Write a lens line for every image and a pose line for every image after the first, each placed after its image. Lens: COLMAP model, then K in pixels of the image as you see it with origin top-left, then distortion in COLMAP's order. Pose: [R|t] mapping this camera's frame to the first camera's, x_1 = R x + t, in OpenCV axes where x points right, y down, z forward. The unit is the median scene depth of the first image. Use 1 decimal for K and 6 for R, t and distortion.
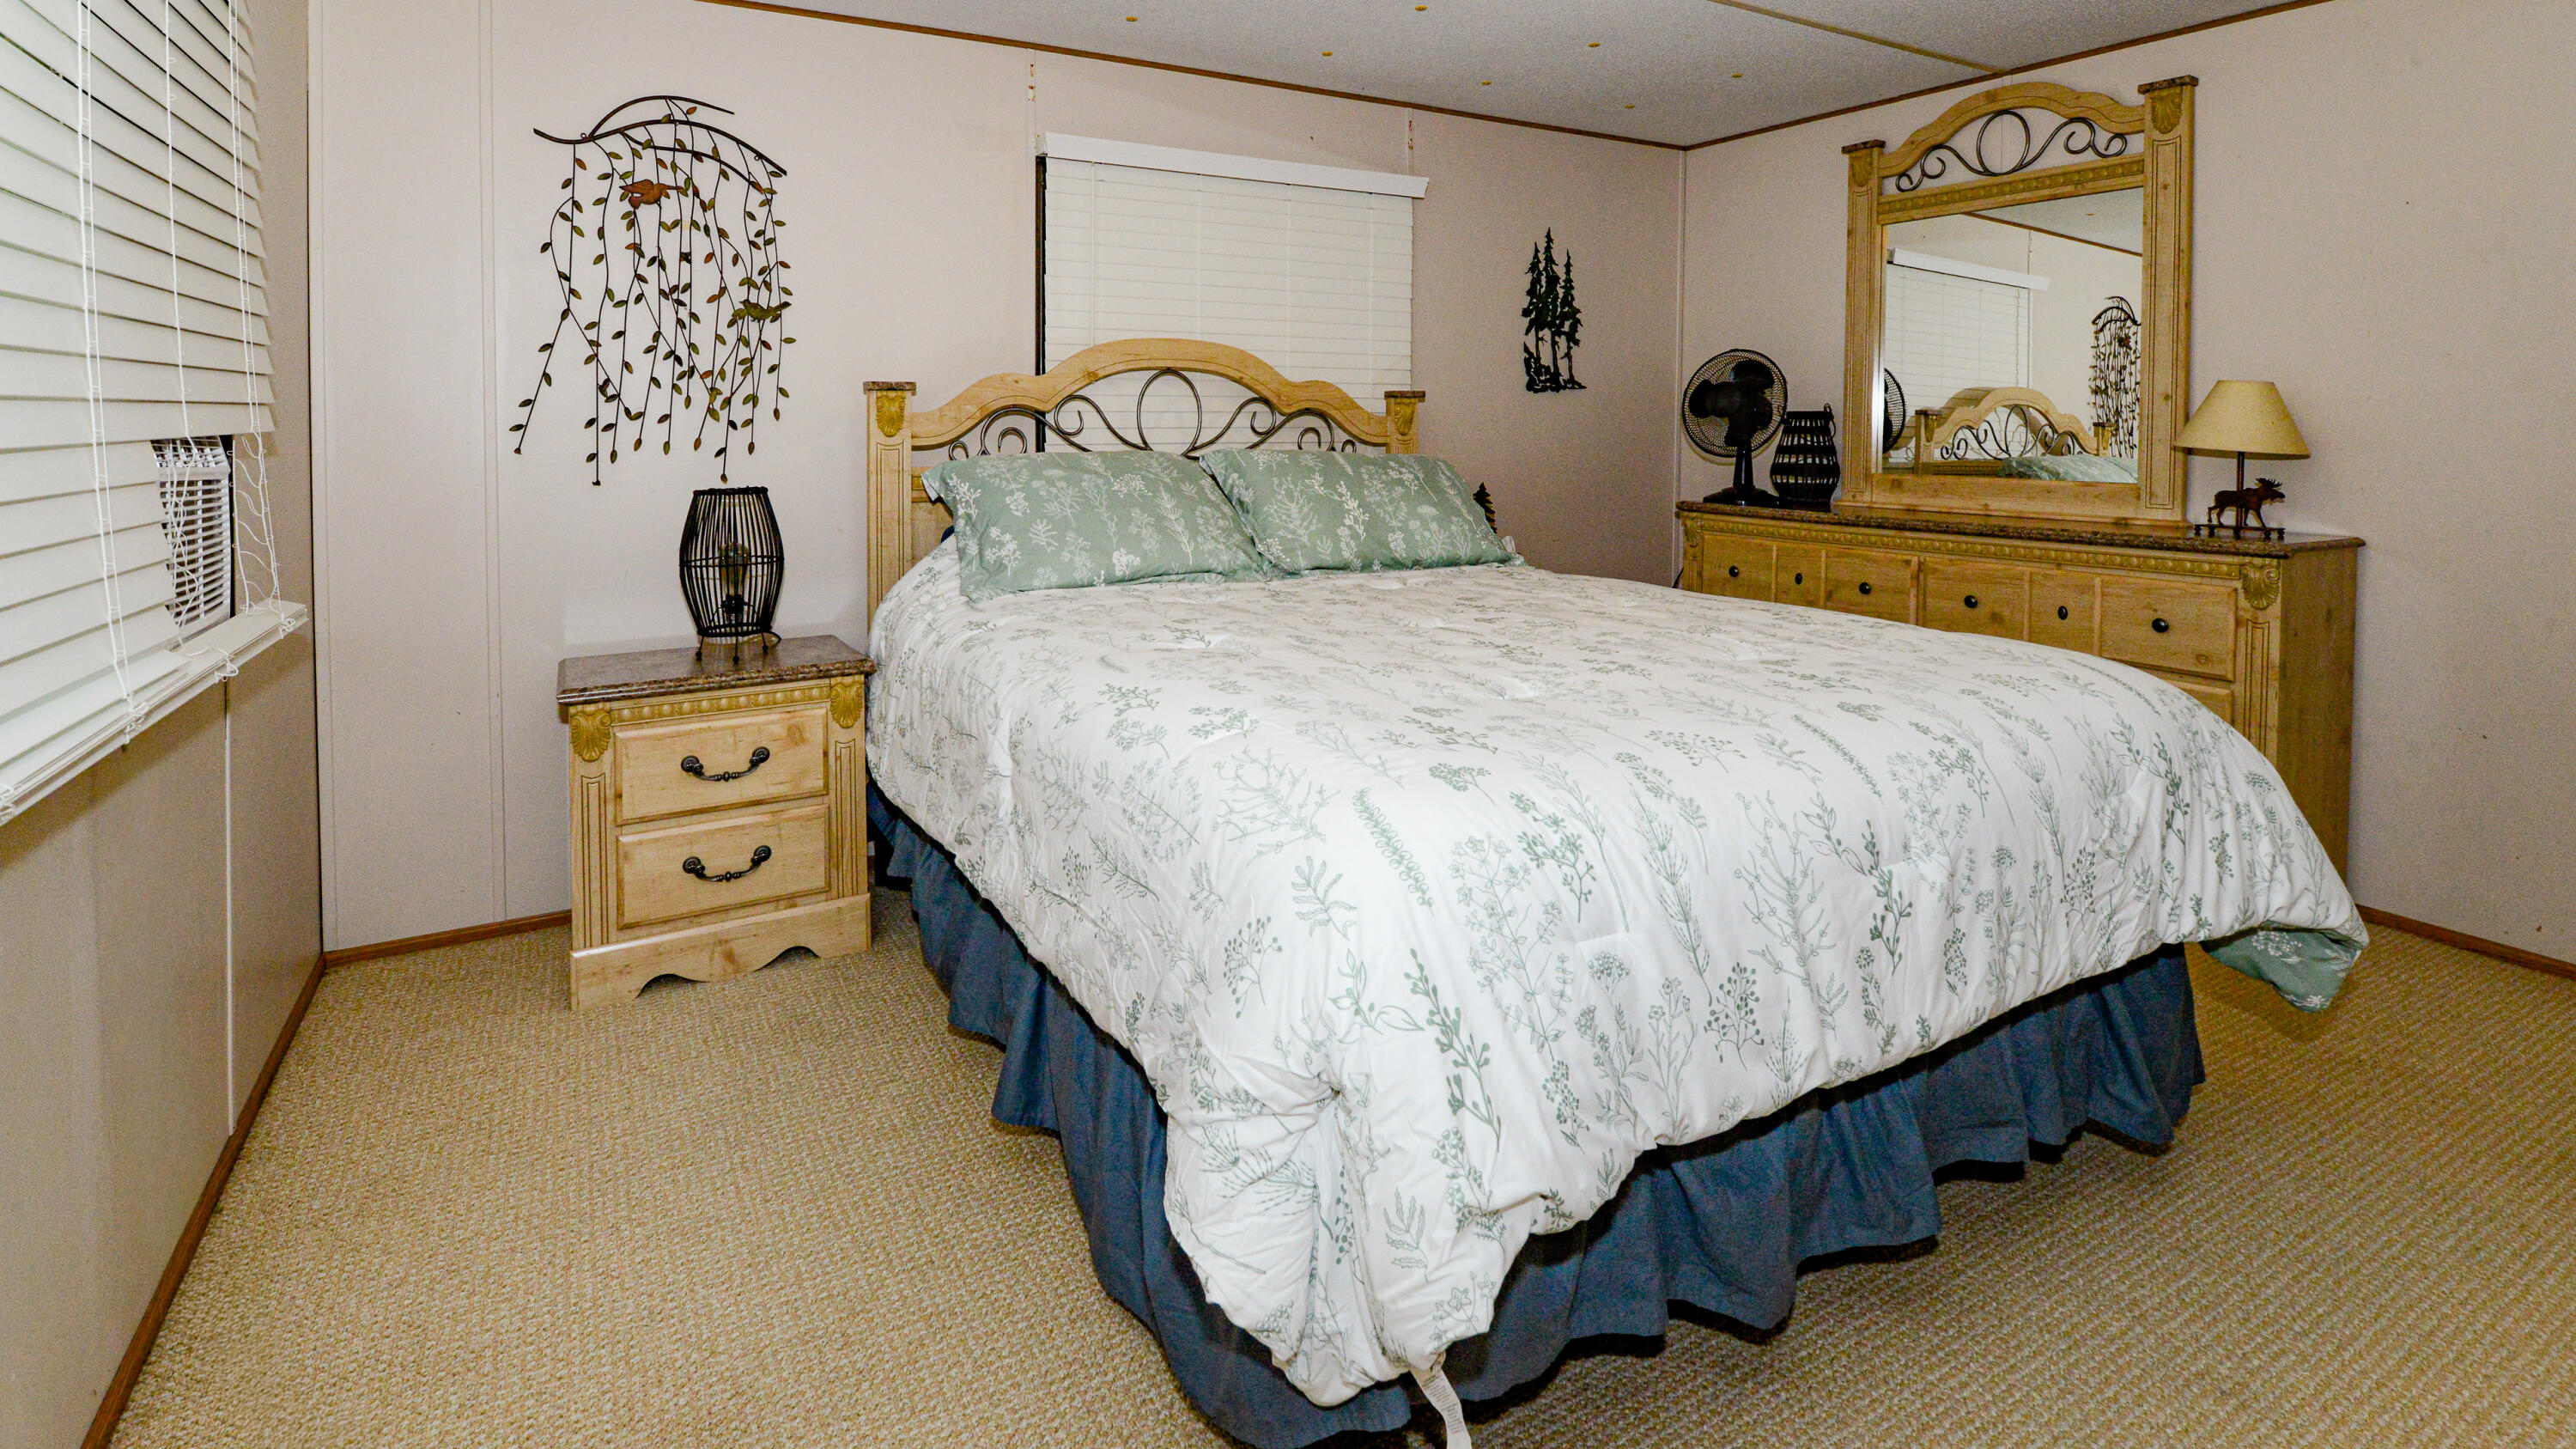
lens RADIAL K [[1183.0, 0, 1288.0], [0, 1183.0, 724.5], [0, 0, 1]] dist [-0.003637, -0.000569]
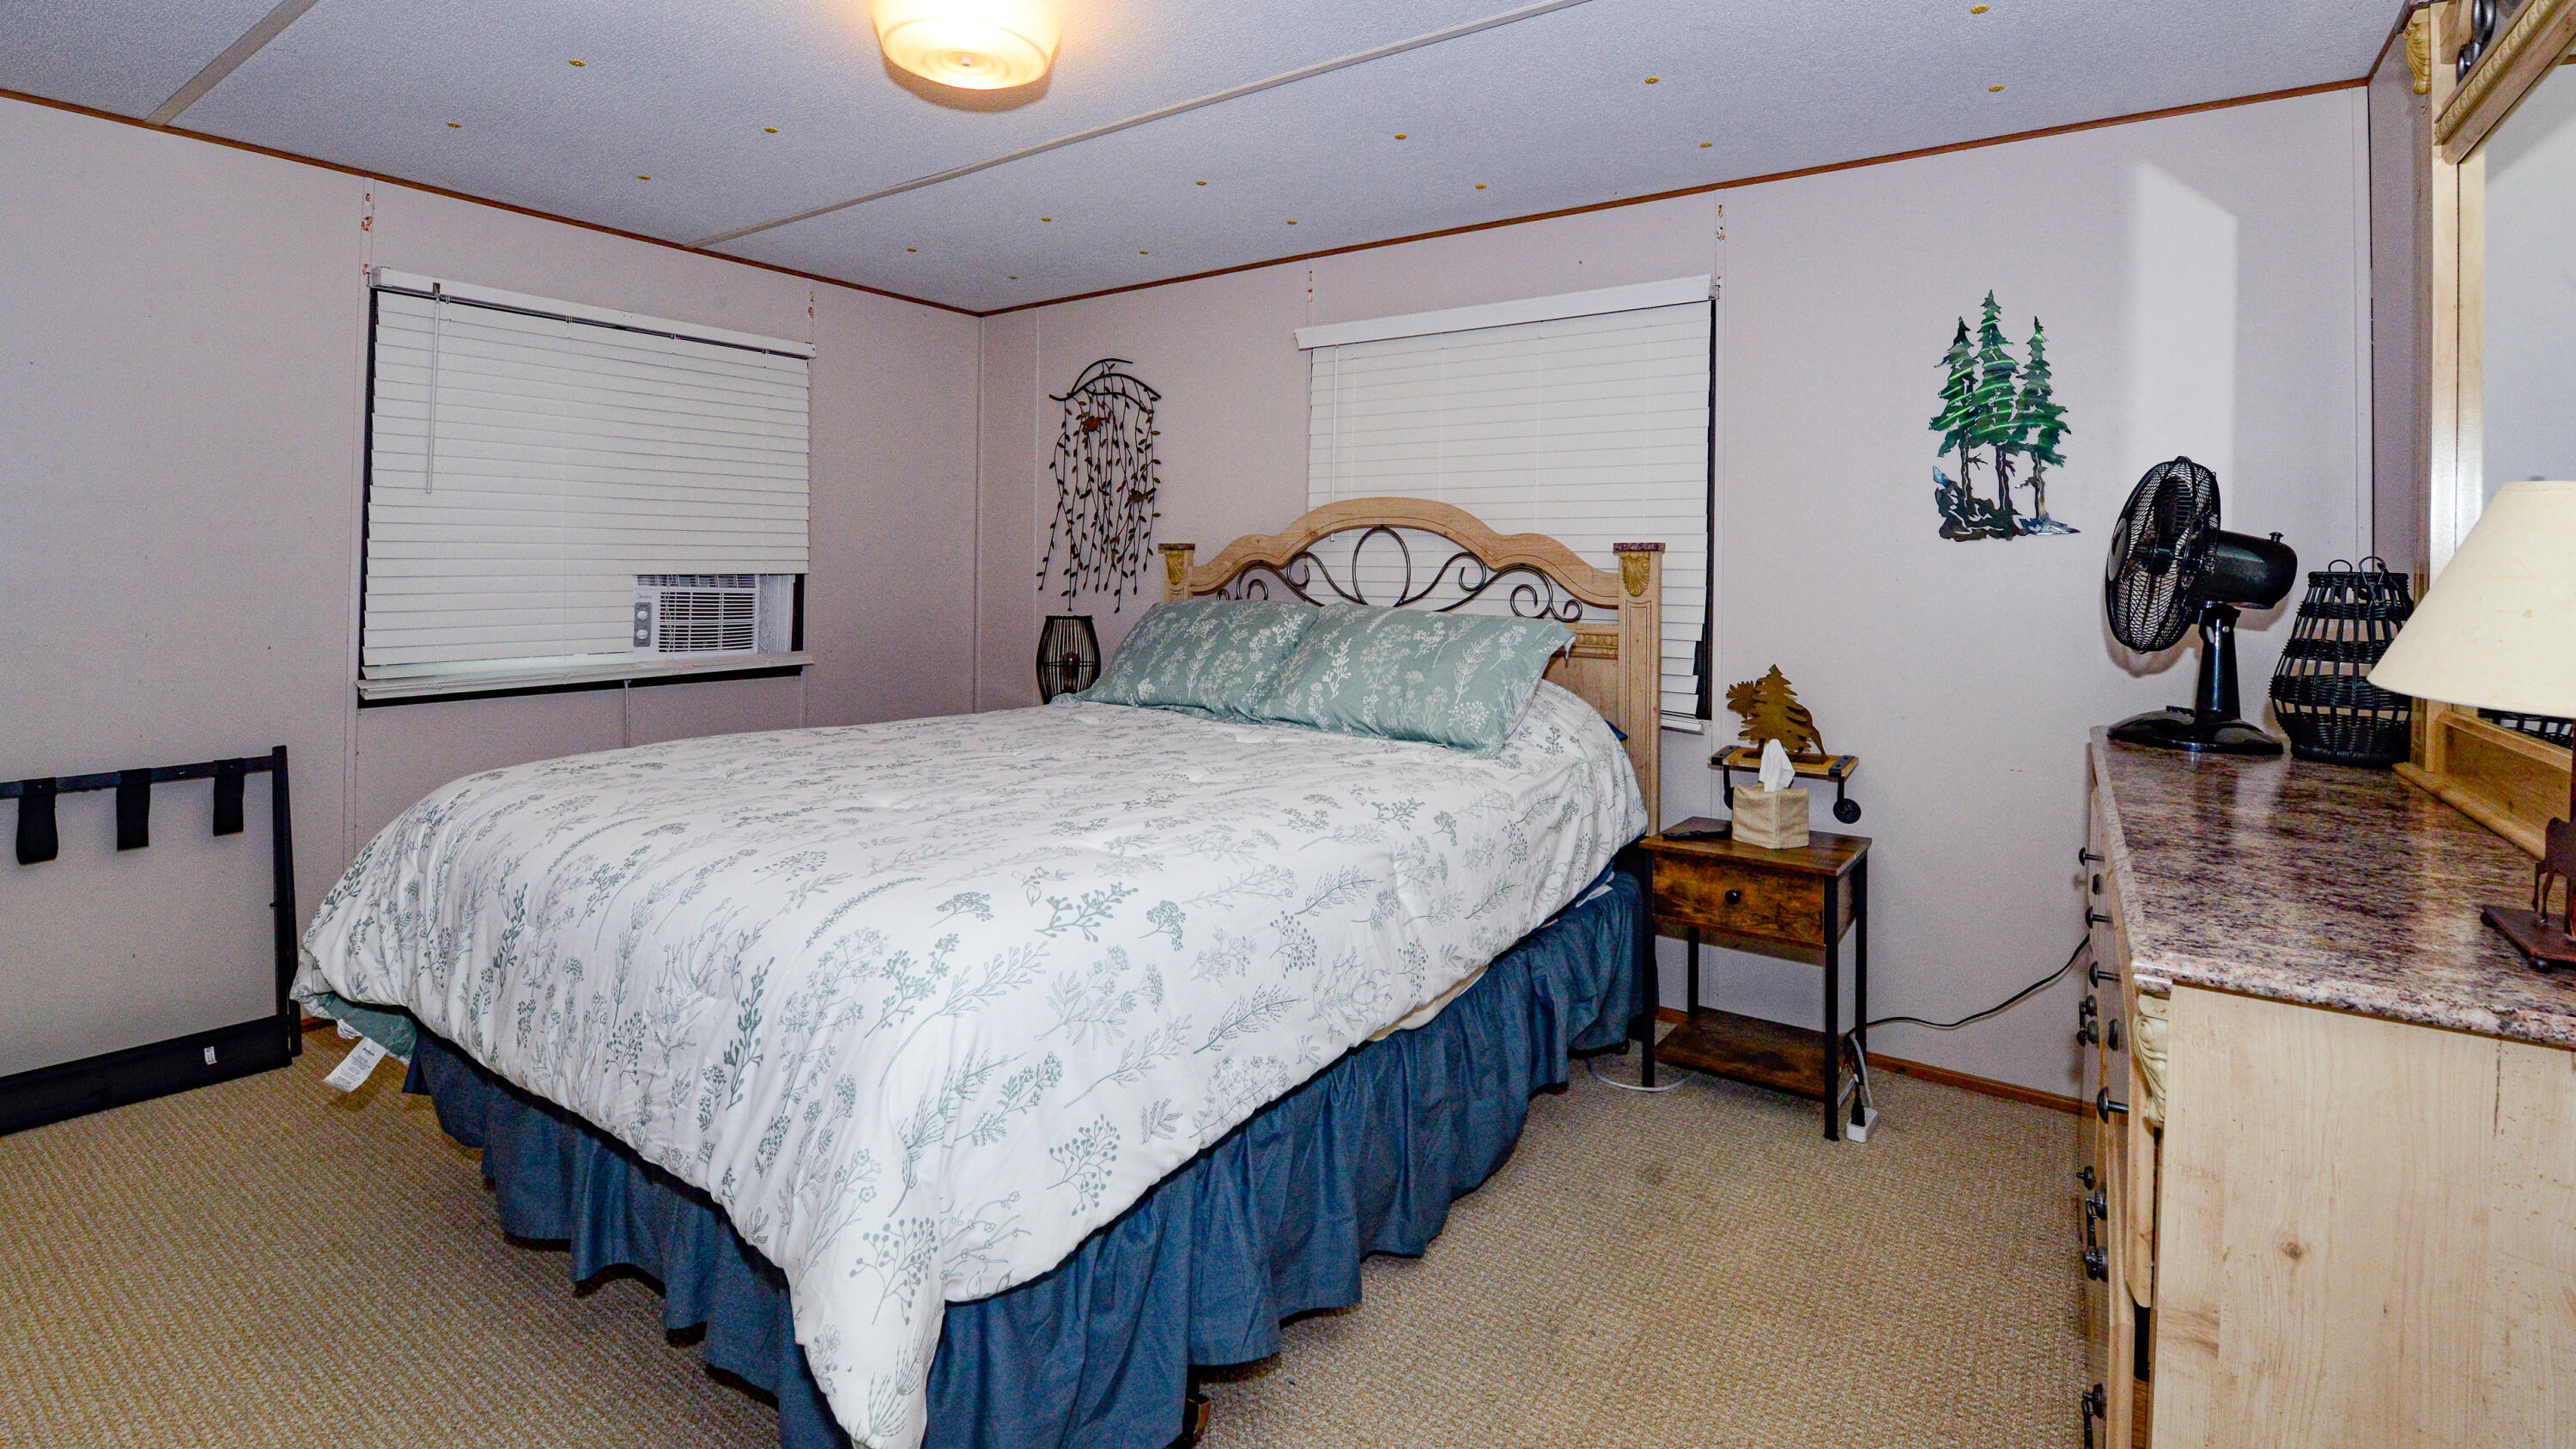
lens RADIAL K [[1123.8, 0, 1289.6], [0, 1123.8, 819.2], [0, 0, 1]] dist [-0.000947, -0.000143]
pose [[0.437064, 0.199411, -0.877047, 0.886294], [-0.234856, 0.966586, 0.102732, -0.150515], [0.868227, 0.161079, 0.469293, 0.570562]]
